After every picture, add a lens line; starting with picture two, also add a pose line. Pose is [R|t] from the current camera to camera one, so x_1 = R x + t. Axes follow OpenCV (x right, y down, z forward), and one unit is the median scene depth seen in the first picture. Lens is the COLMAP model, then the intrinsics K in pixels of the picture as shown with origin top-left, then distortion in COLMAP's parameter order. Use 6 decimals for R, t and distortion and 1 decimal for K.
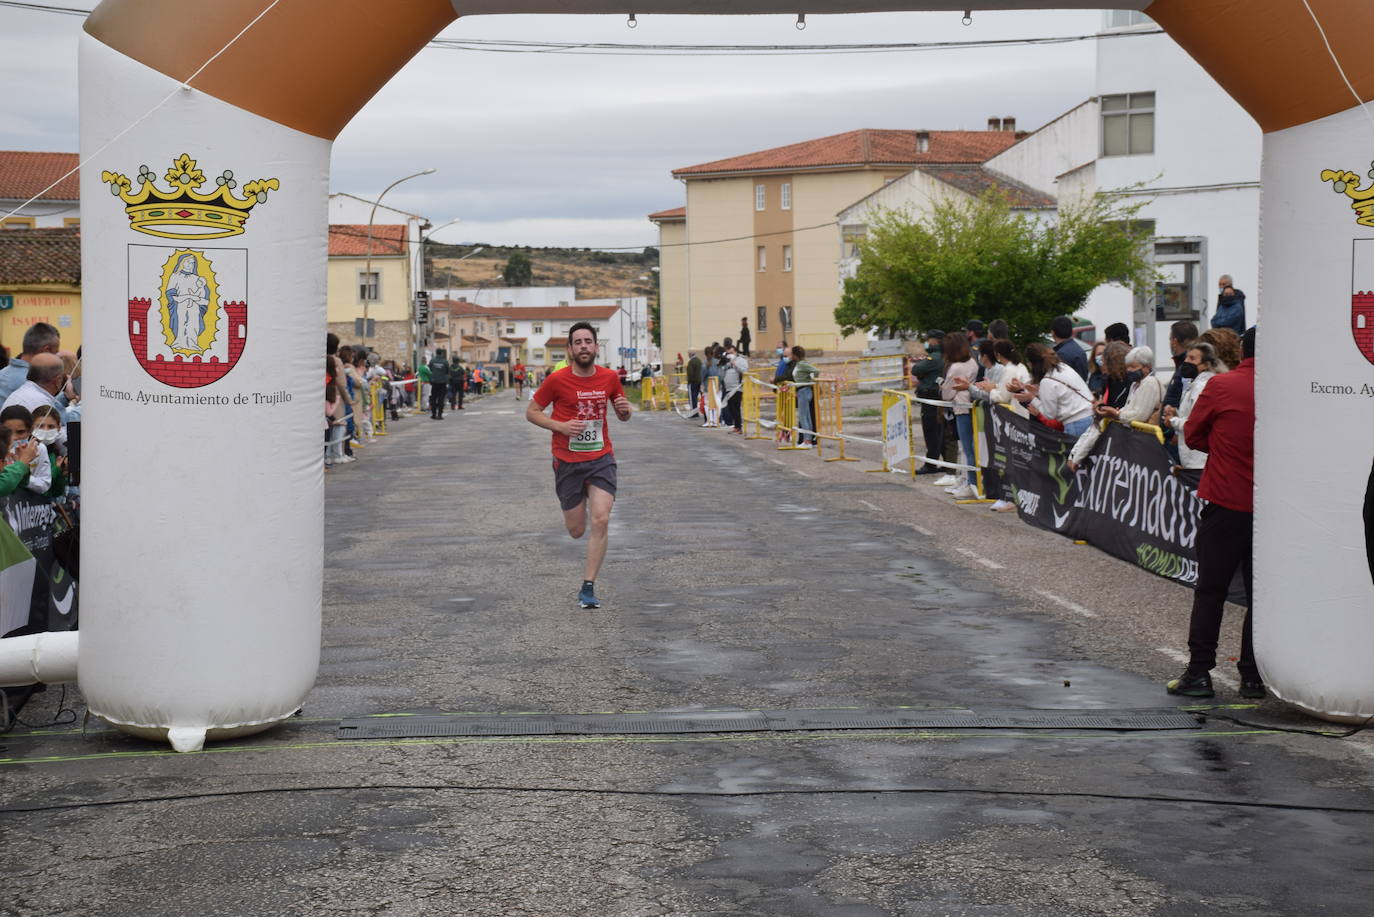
lens RADIAL K [[2880.9, 0, 683.1], [0, 2880.9, 460.0], [0, 0, 1]] dist [0.442962, 0.746418]
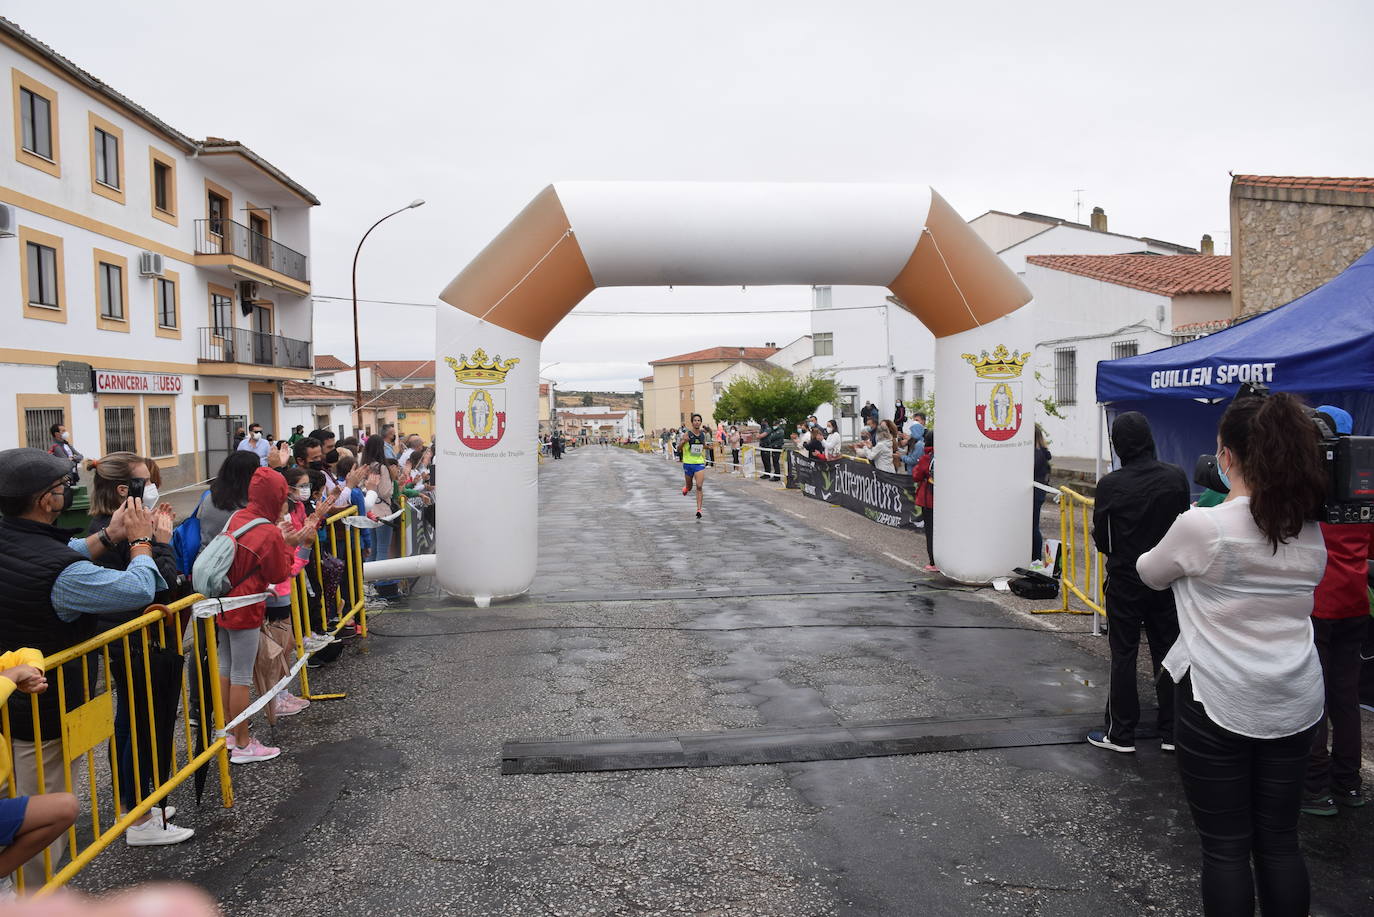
lens RADIAL K [[1075.2, 0, 689.9], [0, 1075.2, 467.4], [0, 0, 1]] dist [-0.157408, 0.095114]
pose [[0.999206, -0.011500, 0.038155, -0.012648], [0.011610, 0.999929, -0.002678, -0.002367], [-0.038122, 0.003119, 0.999268, 0.052556]]
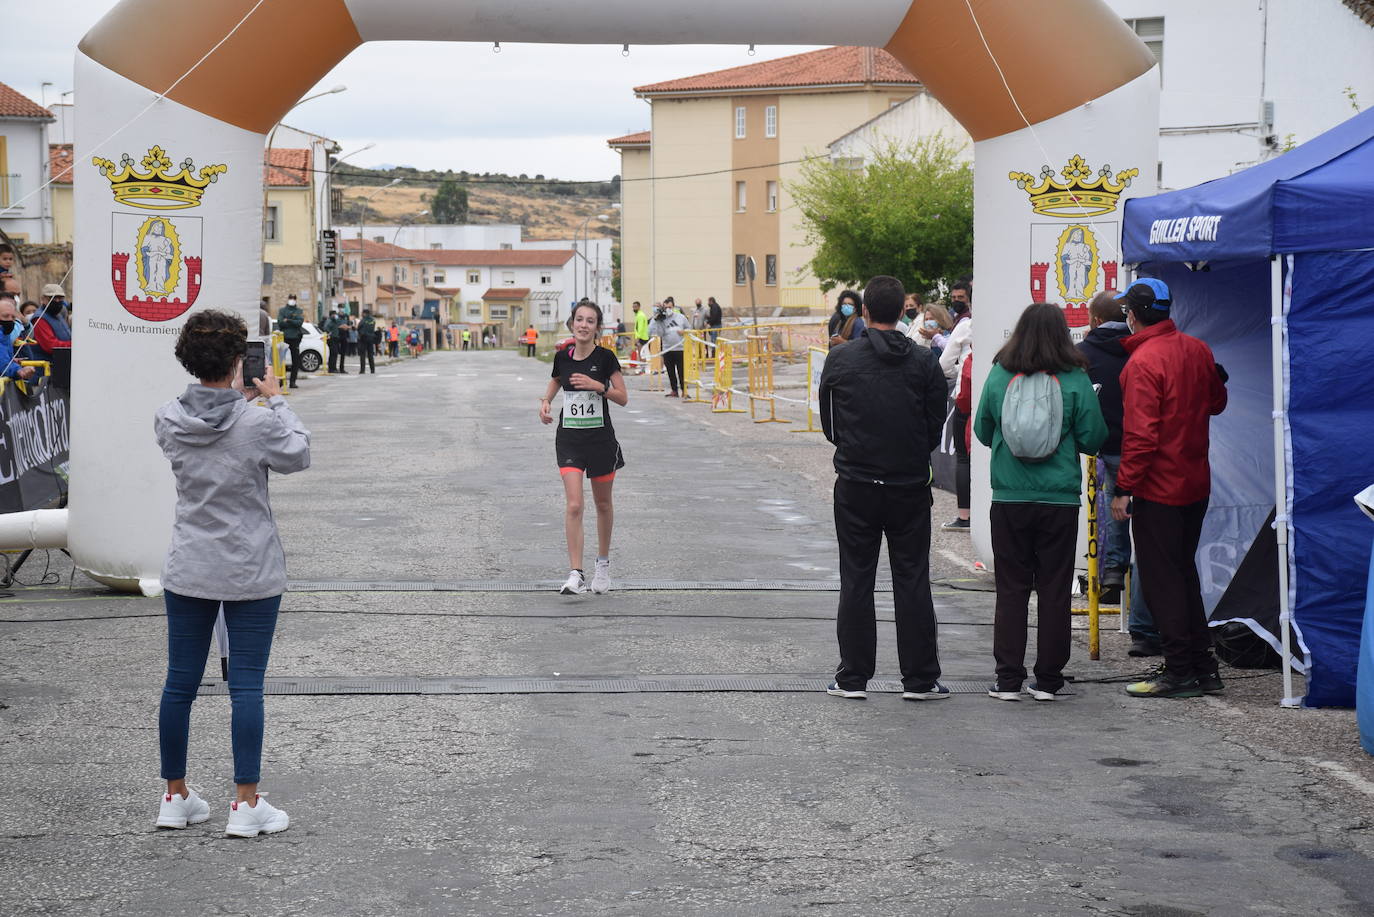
lens RADIAL K [[3750.5, 0, 689.7], [0, 3750.5, 474.1], [0, 0, 1]] dist [0.756228, 1.419056]
pose [[0.999904, 0.012433, 0.006072, 0.020966], [-0.012470, 0.999903, 0.006123, 0.010340], [-0.005995, -0.006198, 0.999963, -0.244376]]
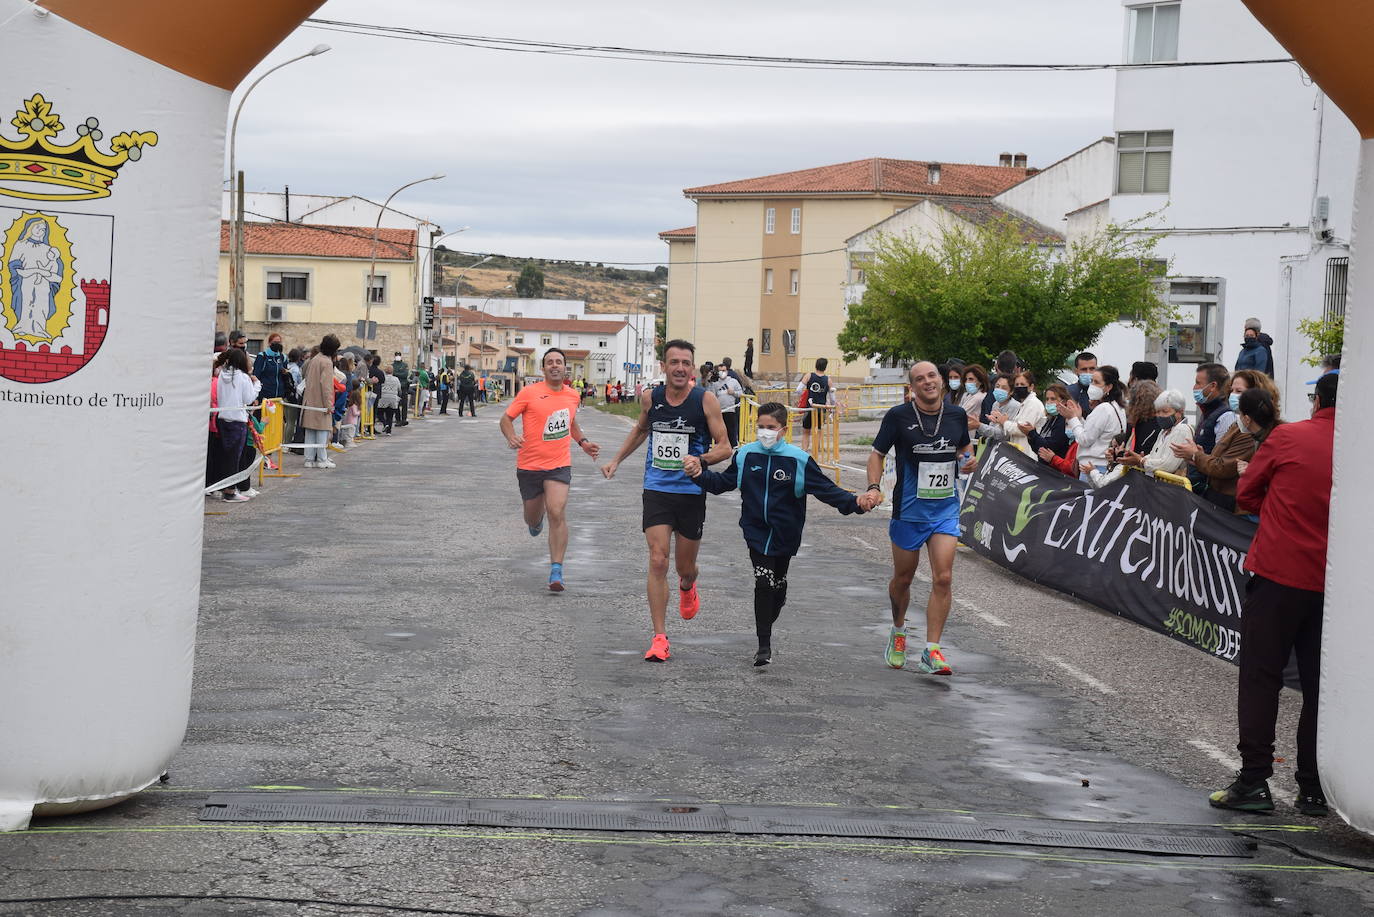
lens RADIAL K [[2804.3, 0, 685.7], [0, 2804.3, 456.3], [0, 0, 1]] dist [0.415049, 0.834032]
pose [[0.998785, 0.049283, -0.000071, 0.004352], [-0.049282, 0.998762, -0.006717, -0.002641], [-0.000261, 0.006713, 0.999977, 0.067214]]
